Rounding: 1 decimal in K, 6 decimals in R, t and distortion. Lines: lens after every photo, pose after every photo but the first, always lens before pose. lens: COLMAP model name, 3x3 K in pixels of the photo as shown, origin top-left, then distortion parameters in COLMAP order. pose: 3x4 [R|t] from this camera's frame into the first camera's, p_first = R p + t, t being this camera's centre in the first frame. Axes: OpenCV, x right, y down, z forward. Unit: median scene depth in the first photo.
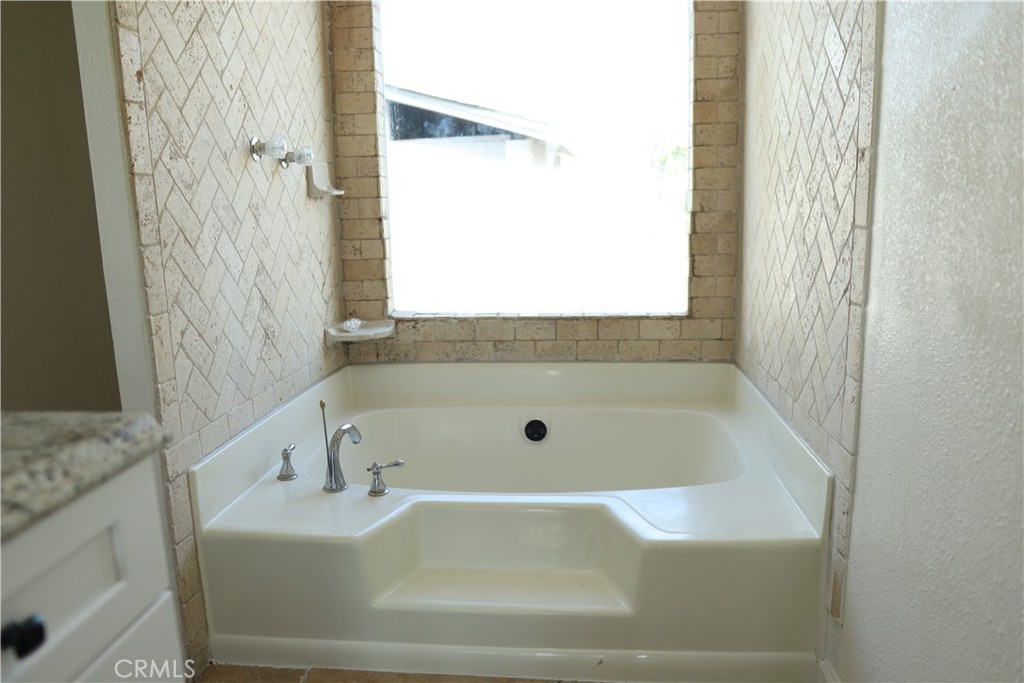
lens RADIAL K [[755.9, 0, 512.0], [0, 755.9, 341.5], [0, 0, 1]] dist [-0.086887, 0.007241]
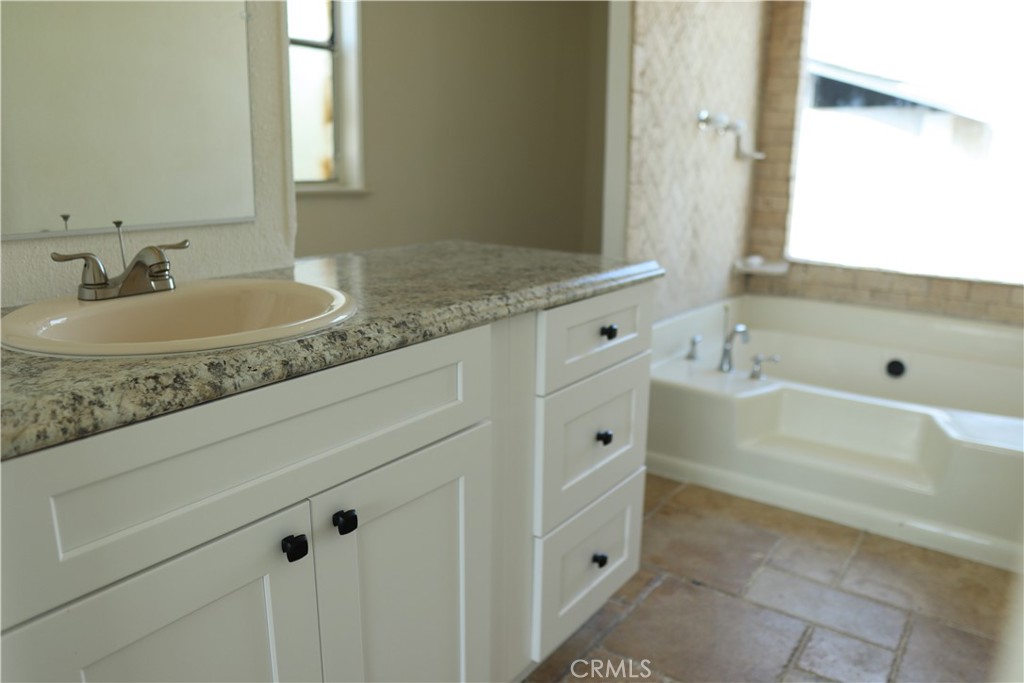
lens RADIAL K [[755.9, 0, 512.0], [0, 755.9, 341.5], [0, 0, 1]] dist [-0.086887, 0.007241]
pose [[0.863781, 0.160917, -0.477482, 0.084275], [-0.134917, 0.986894, 0.088525, 0.079338], [0.485469, -0.012046, 0.874171, -0.435114]]
